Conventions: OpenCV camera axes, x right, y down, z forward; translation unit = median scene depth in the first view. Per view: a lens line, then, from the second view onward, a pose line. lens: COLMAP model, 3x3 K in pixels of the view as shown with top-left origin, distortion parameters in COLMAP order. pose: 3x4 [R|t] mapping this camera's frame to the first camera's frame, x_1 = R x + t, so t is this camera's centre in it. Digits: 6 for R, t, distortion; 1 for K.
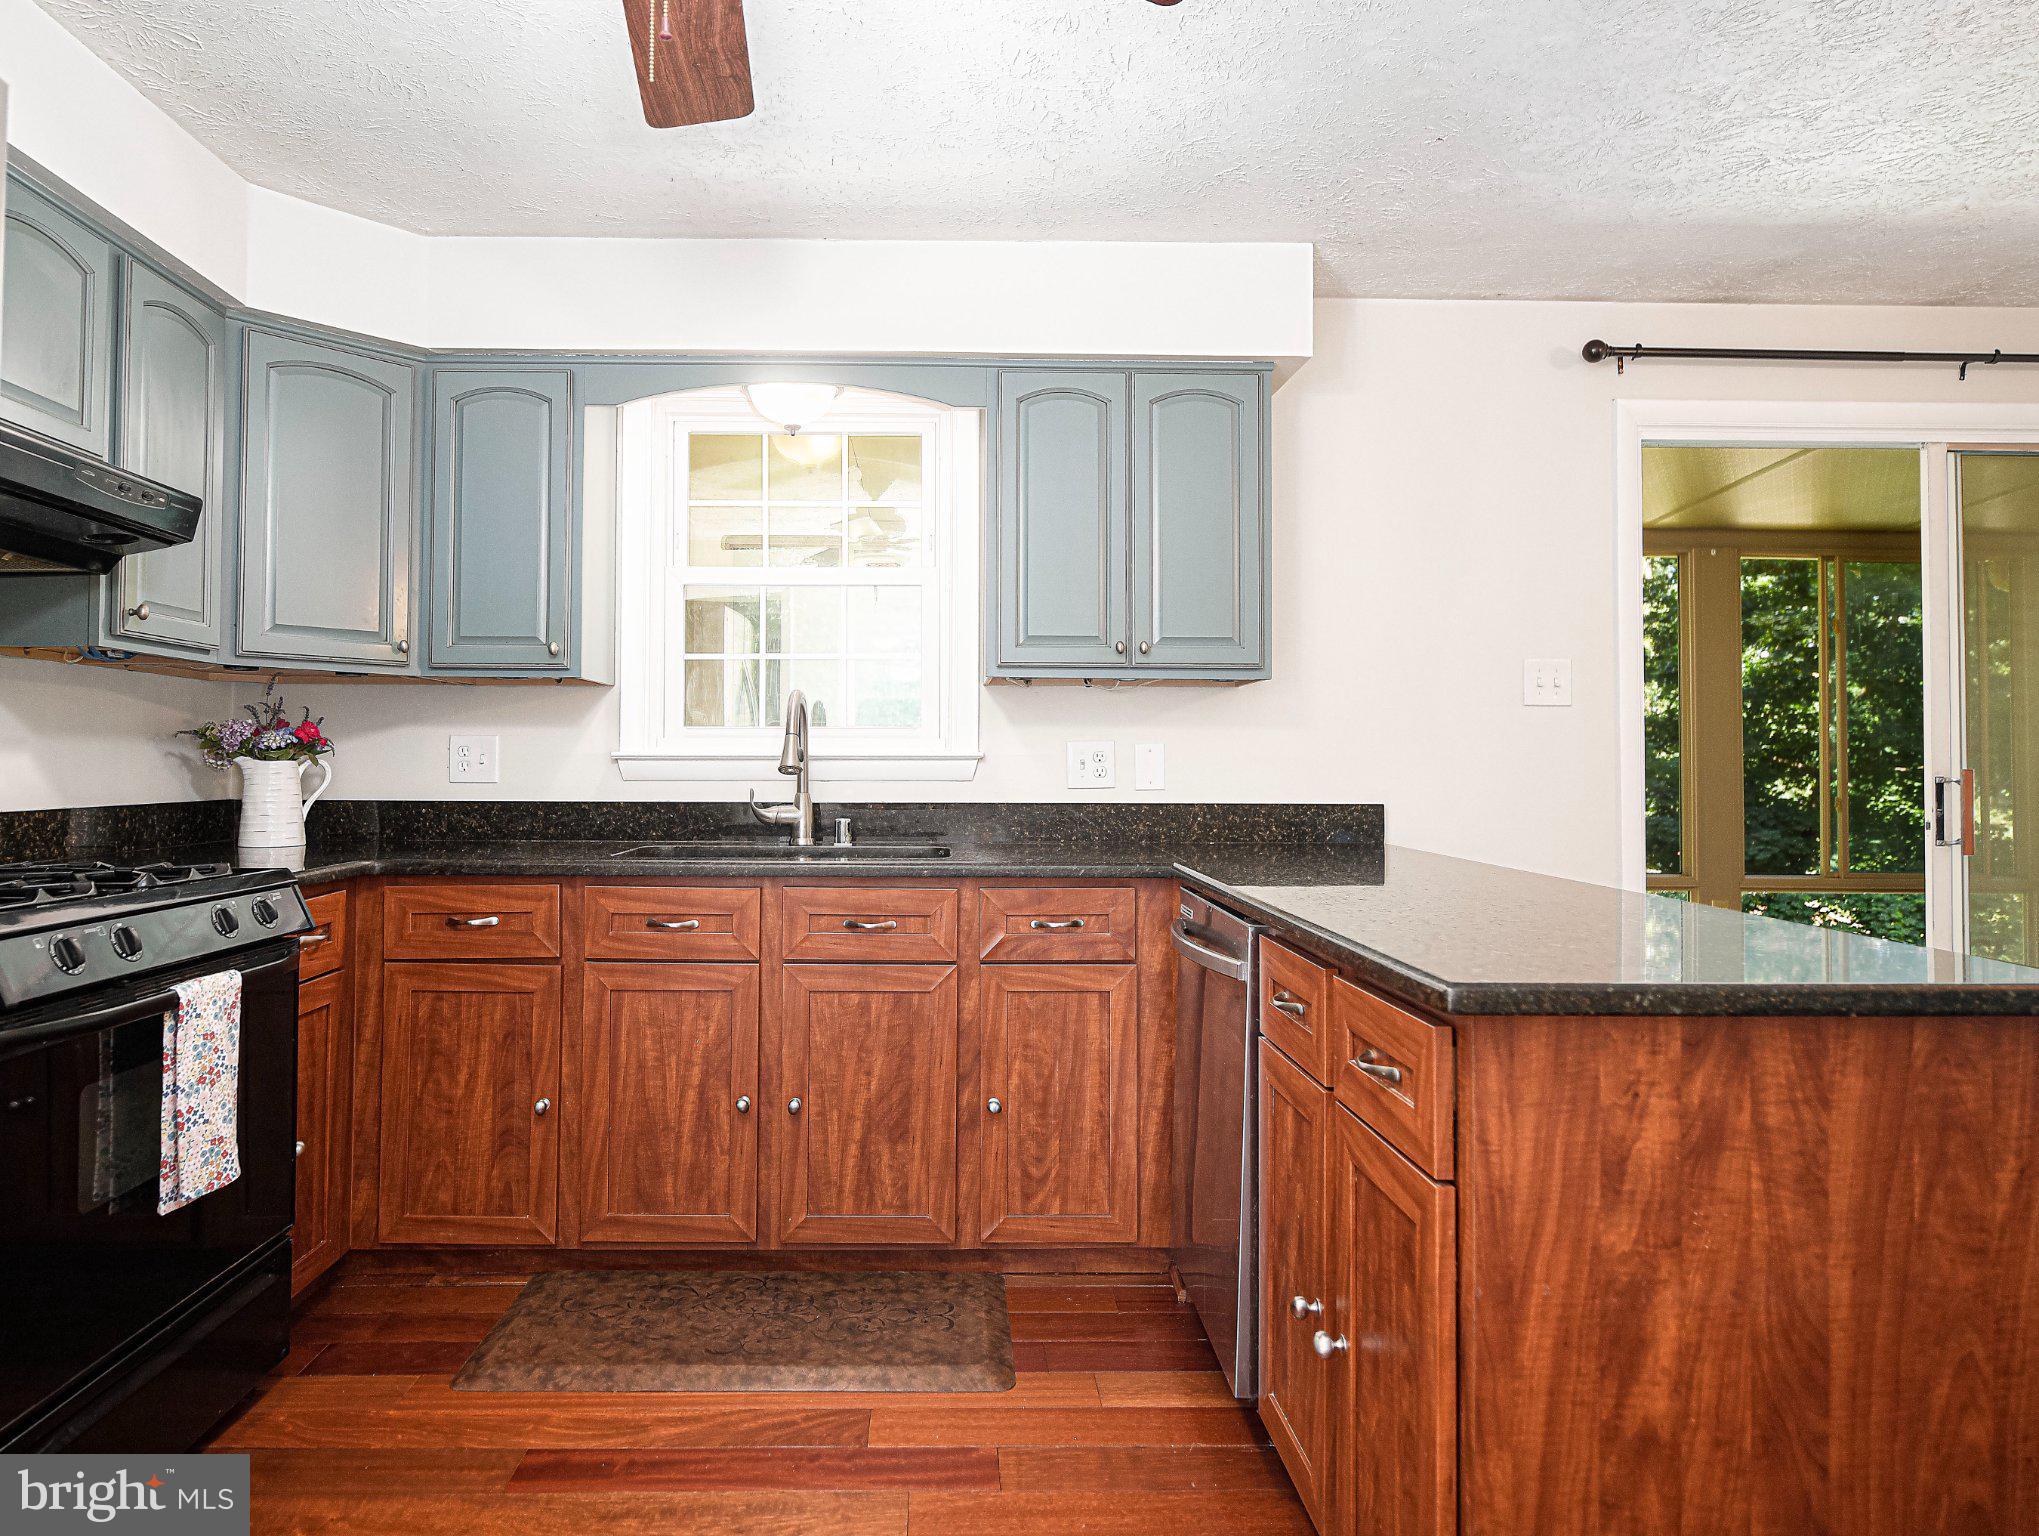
lens RADIAL K [[1239.3, 0, 1016.9], [0, 1239.3, 737.5], [0, 0, 1]] dist [0.000628, -0.003715]
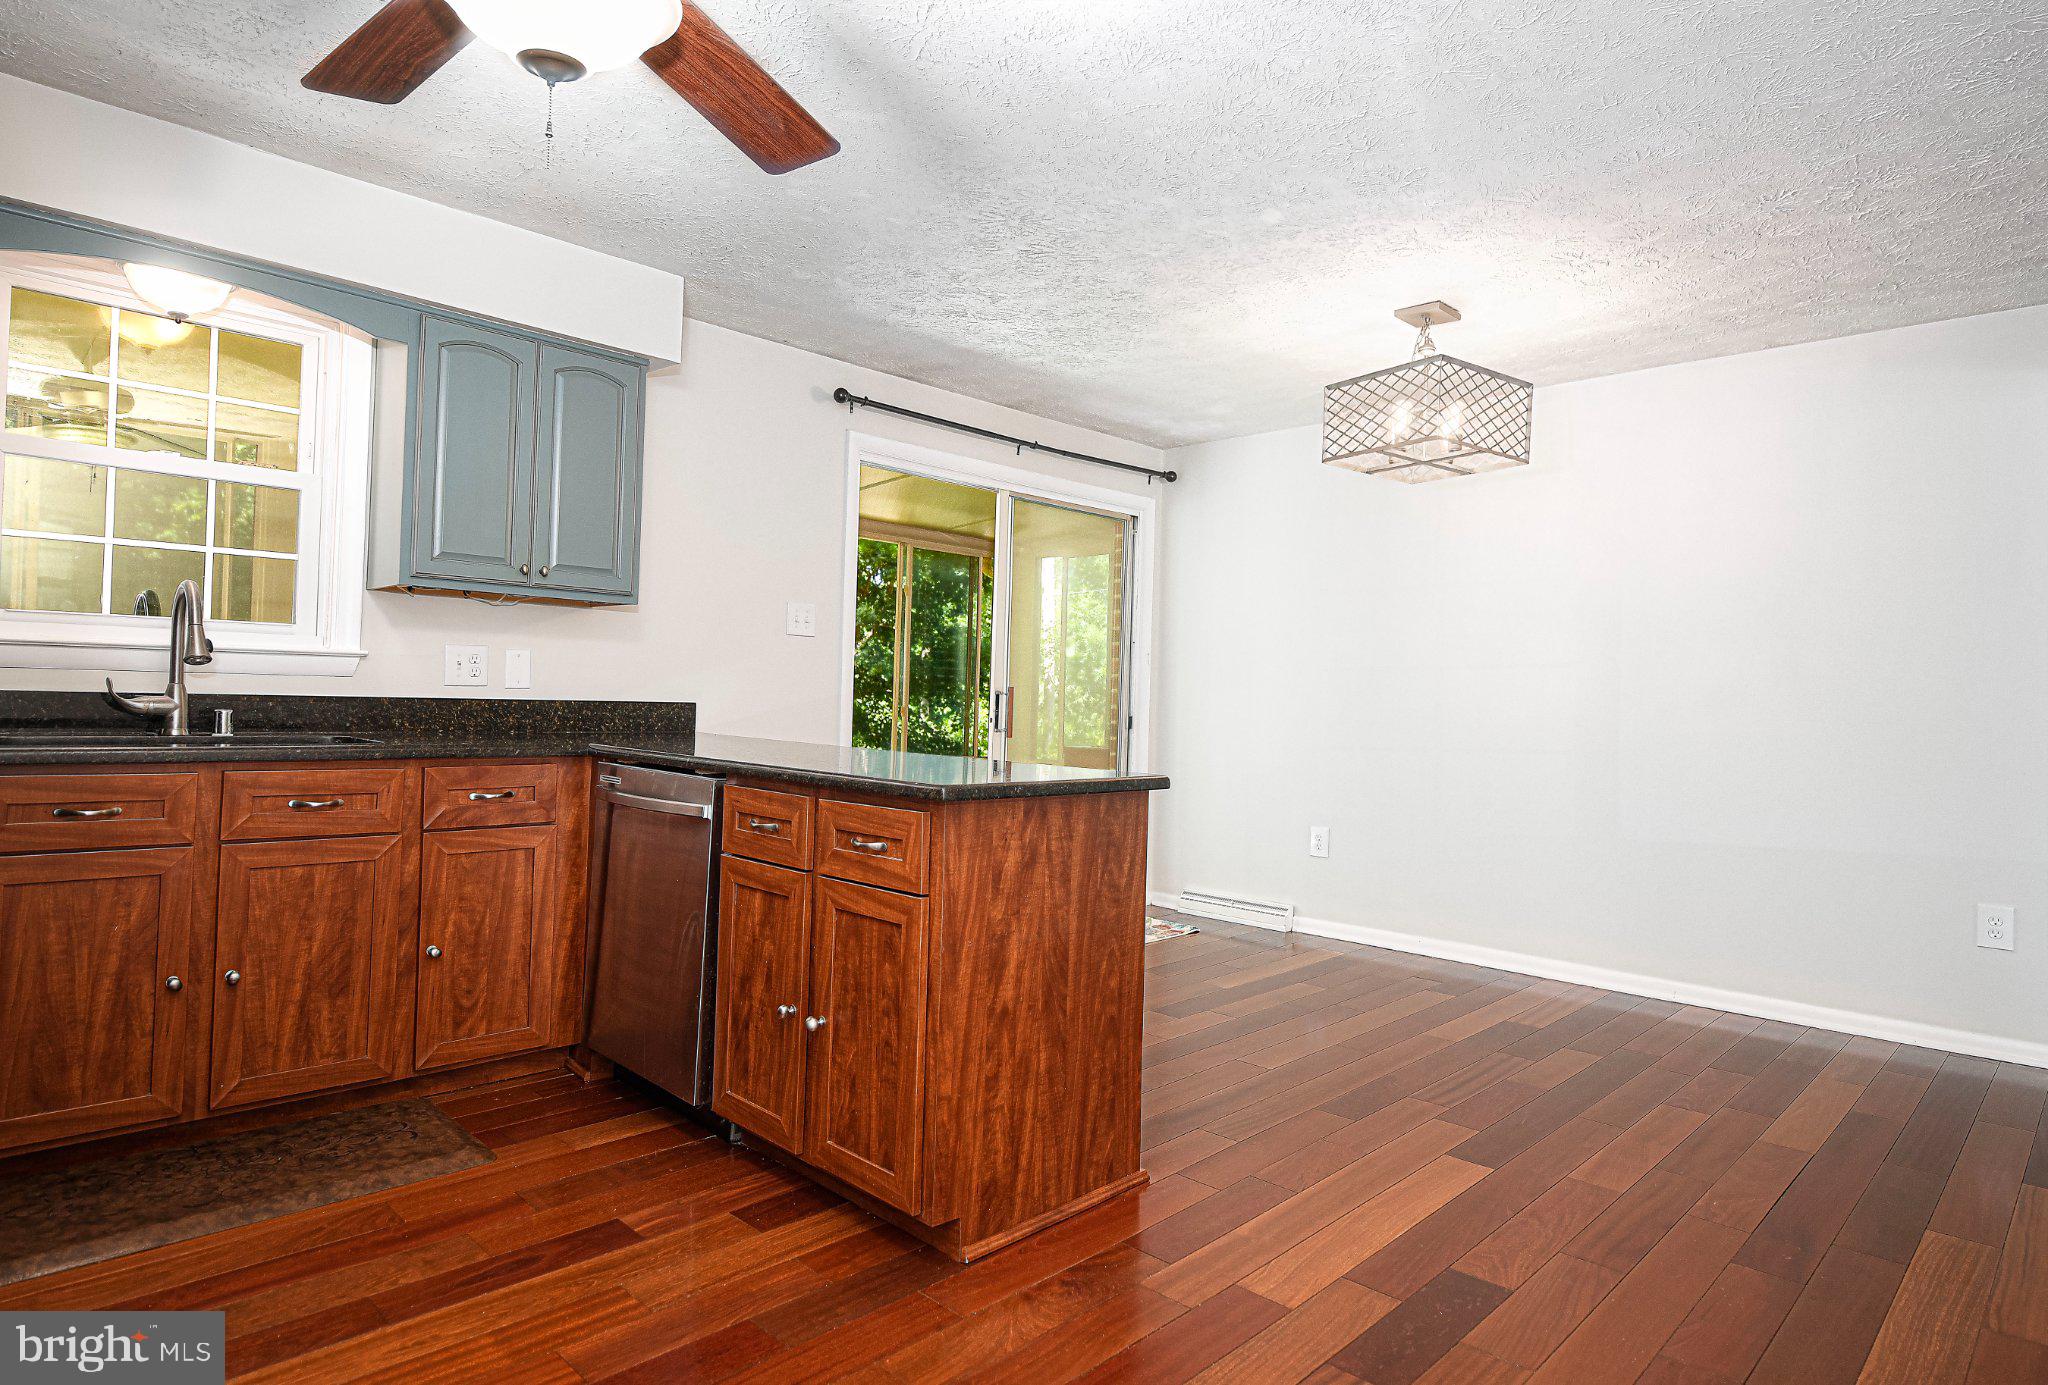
lens RADIAL K [[1139.4, 0, 1024.0], [0, 1139.4, 692.5], [0, 0, 1]] dist [-0.001086, -0.000418]
pose [[0.716787, 0.018405, 0.697049, -0.373822], [-0.039497, 0.999118, 0.014234, 0.013692], [-0.696173, -0.037734, 0.716882, -0.155564]]
